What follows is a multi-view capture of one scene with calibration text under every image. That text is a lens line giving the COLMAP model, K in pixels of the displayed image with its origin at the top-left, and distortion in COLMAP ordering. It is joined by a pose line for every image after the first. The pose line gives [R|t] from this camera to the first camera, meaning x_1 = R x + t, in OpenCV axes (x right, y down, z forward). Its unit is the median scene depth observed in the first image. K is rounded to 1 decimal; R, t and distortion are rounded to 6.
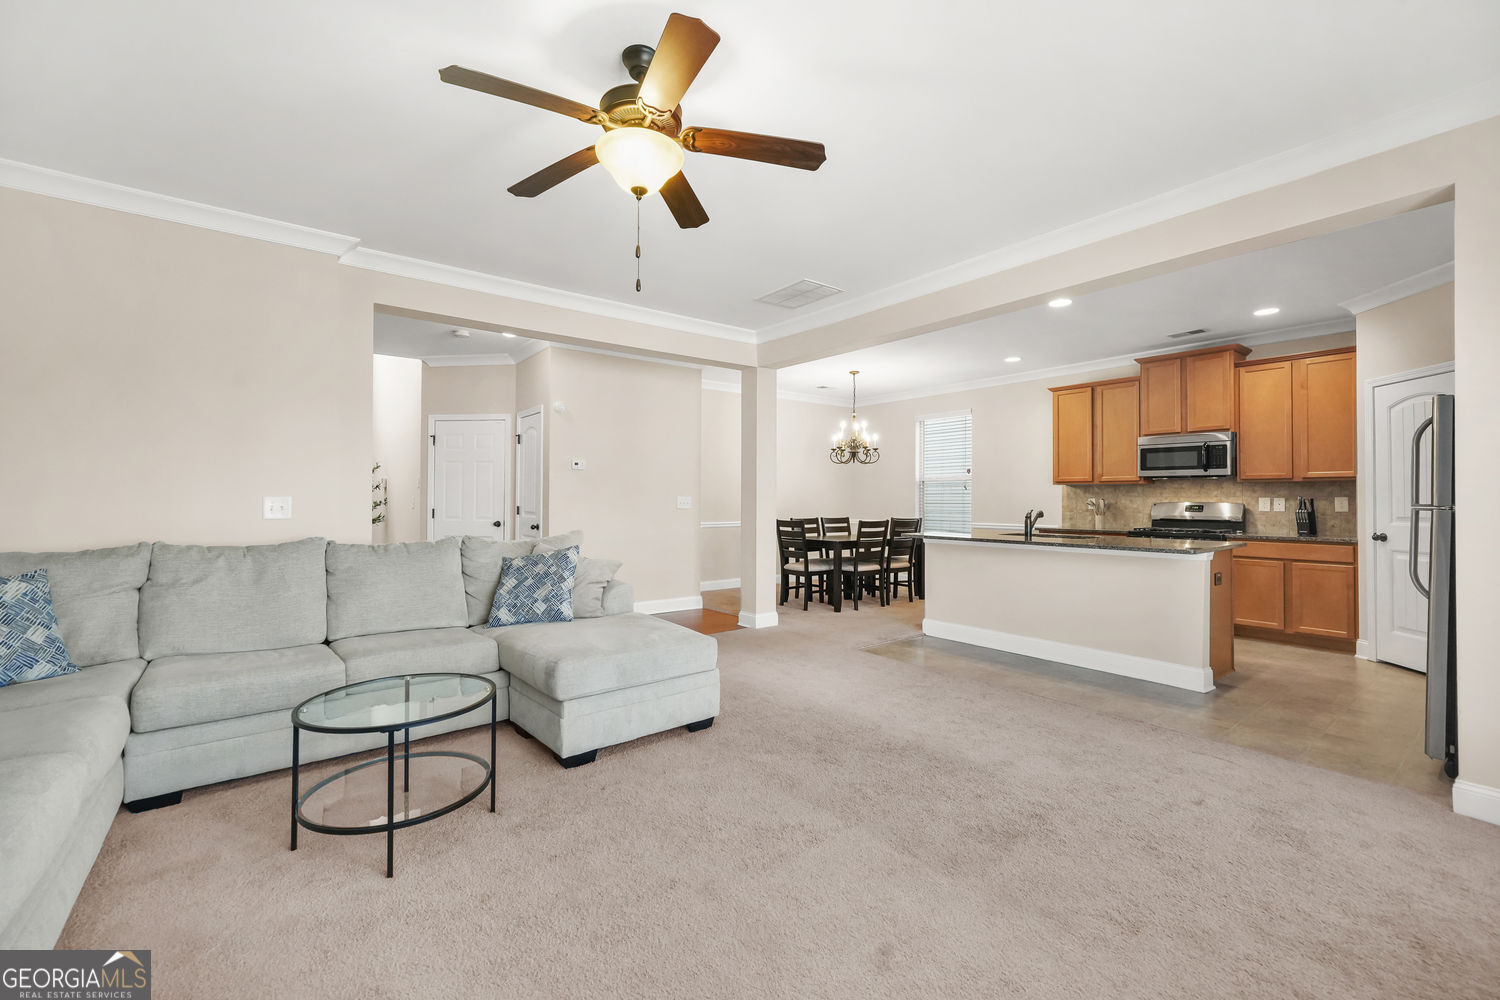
lens RADIAL K [[622.4, 0, 745.3], [0, 622.4, 489.3], [0, 0, 1]] dist [0.002694, 0.000168]
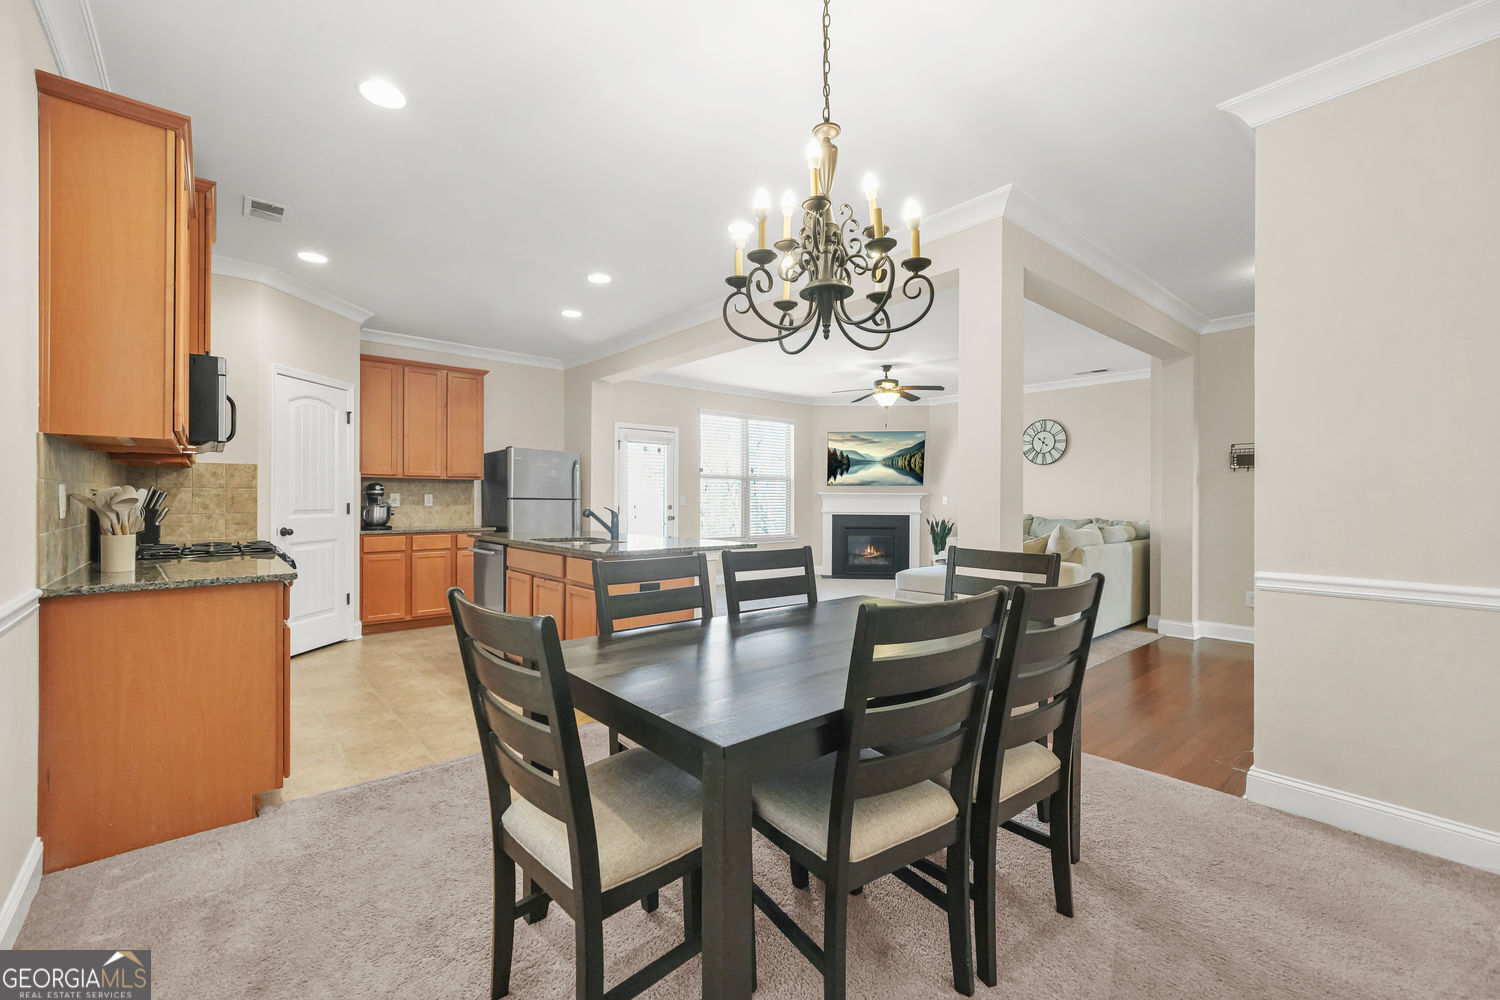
lens RADIAL K [[628.7, 0, 740.3], [0, 628.7, 506.2], [0, 0, 1]] dist [-0.000375, -0.000009]
pose [[-0.998465, -0.004056, -0.055246, 0.284978], [-0.003569, 0.999954, -0.008913, 0.034001], [0.055279, -0.008702, -0.998433, 1.592535]]
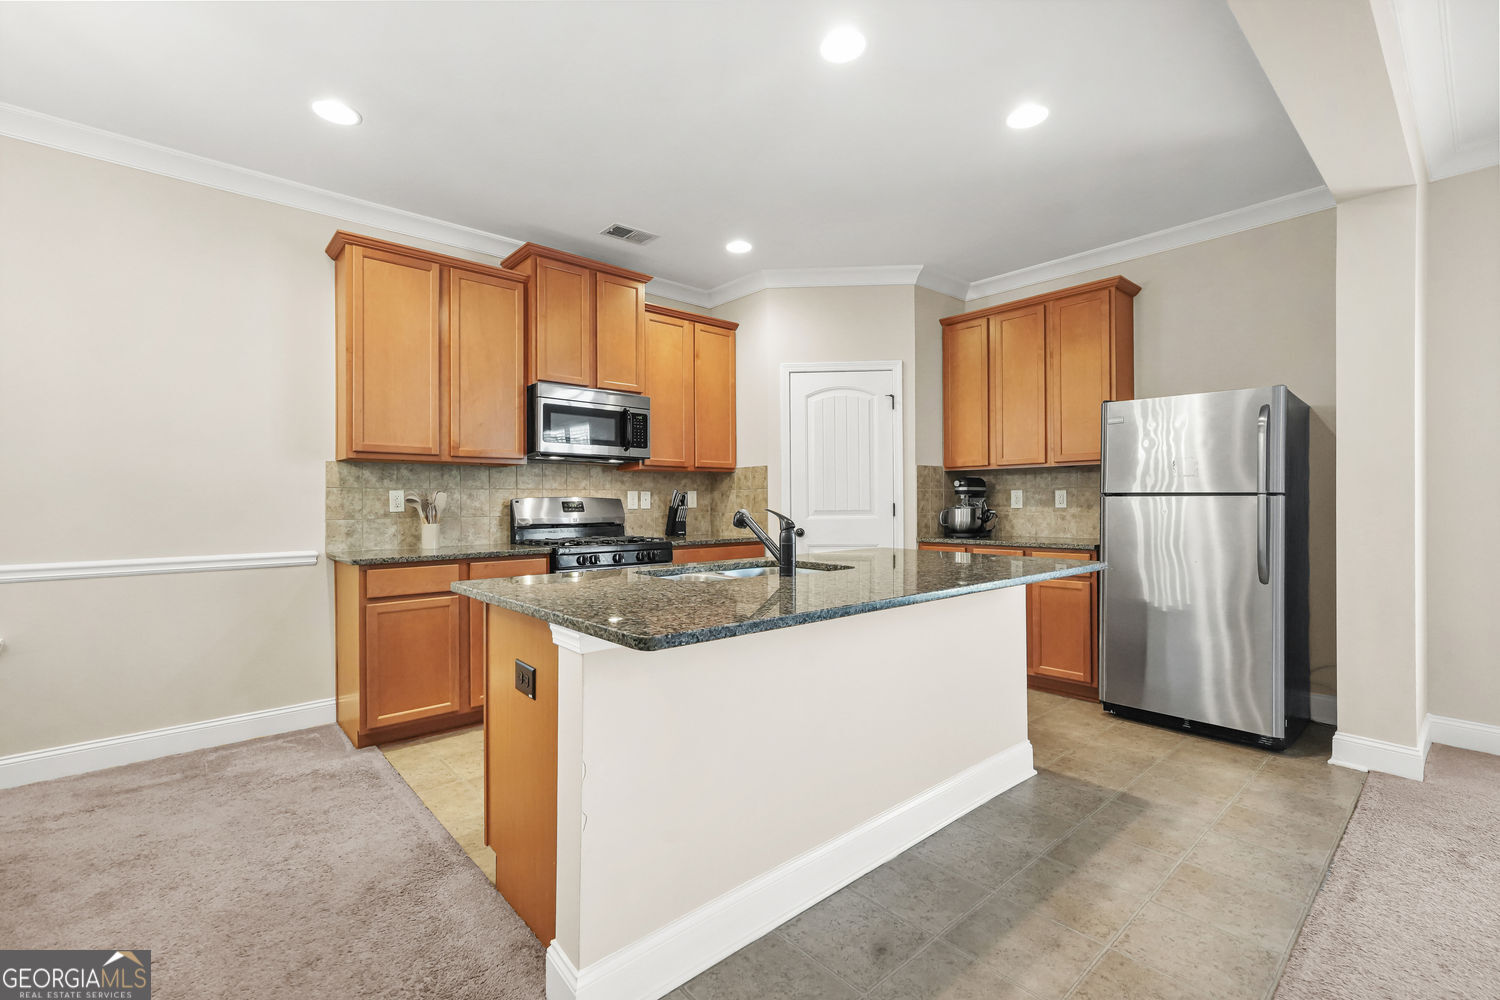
lens RADIAL K [[641.4, 0, 728.4], [0, 641.4, 504.2], [0, 0, 1]] dist [0.002004, 0.000163]
pose [[-0.047950, -0.005940, 0.998832, 0.038846], [-0.013754, 0.999891, 0.005286, 0.023683], [-0.998755, -0.013484, -0.048026, 0.914870]]
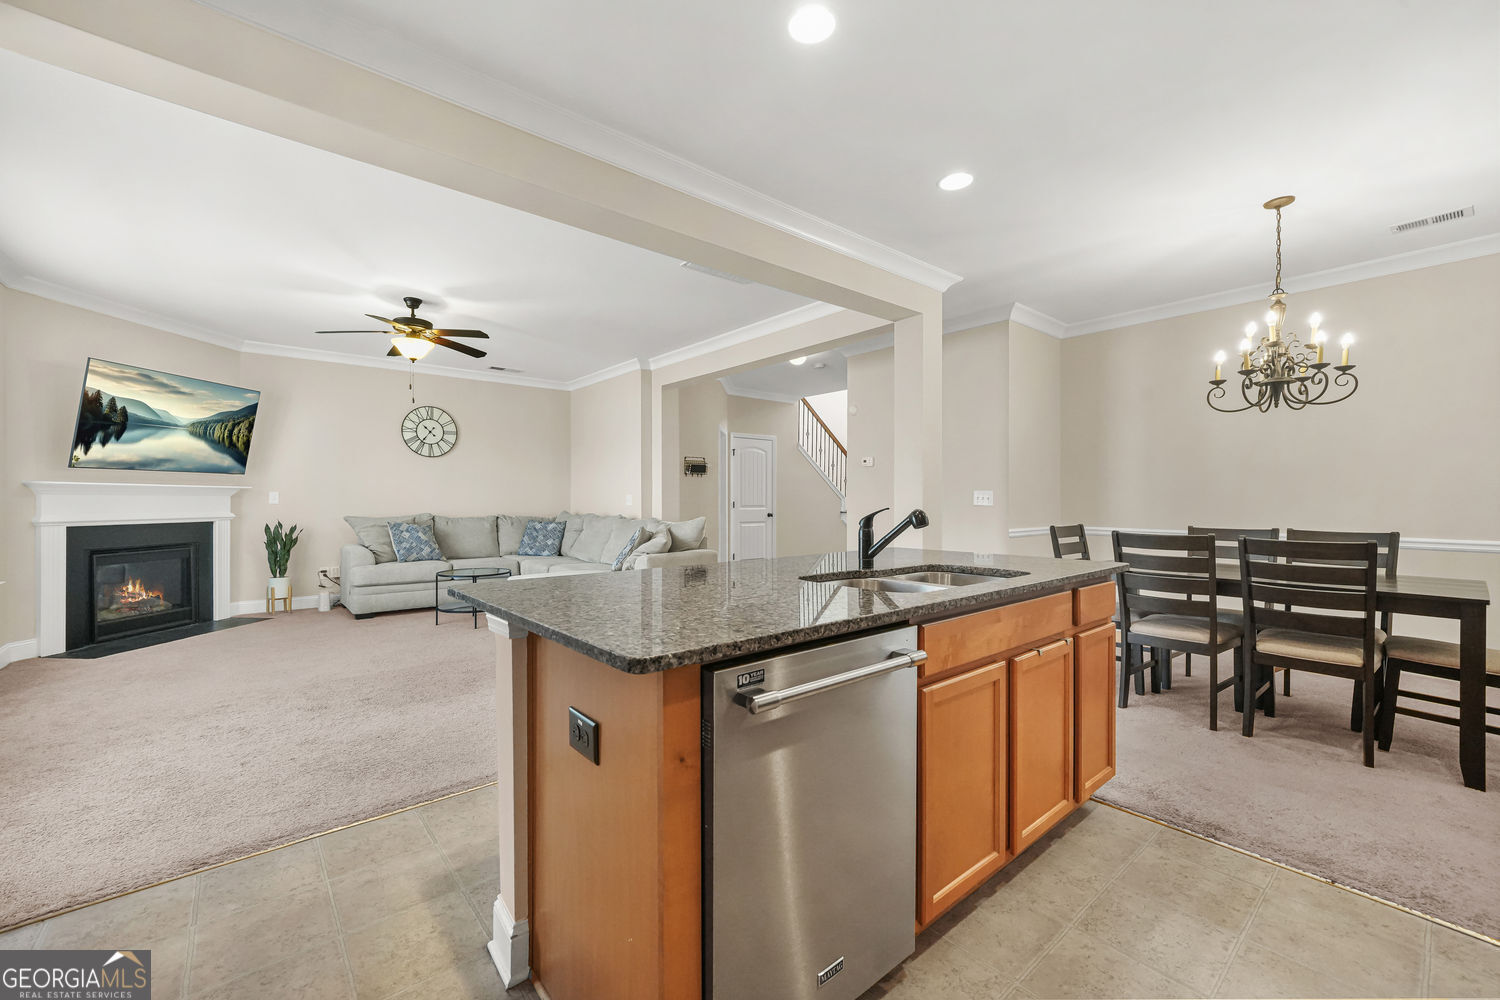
lens RADIAL K [[602.0, 0, 724.0], [0, 602.0, 499.1], [0, 0, 1]] dist [0.003993, 0.000221]
pose [[0.030387, -0.006198, -0.999519, 0.760219], [0.012702, 0.999902, -0.005815, 0.025468], [0.999458, -0.012519, 0.030463, 0.761296]]
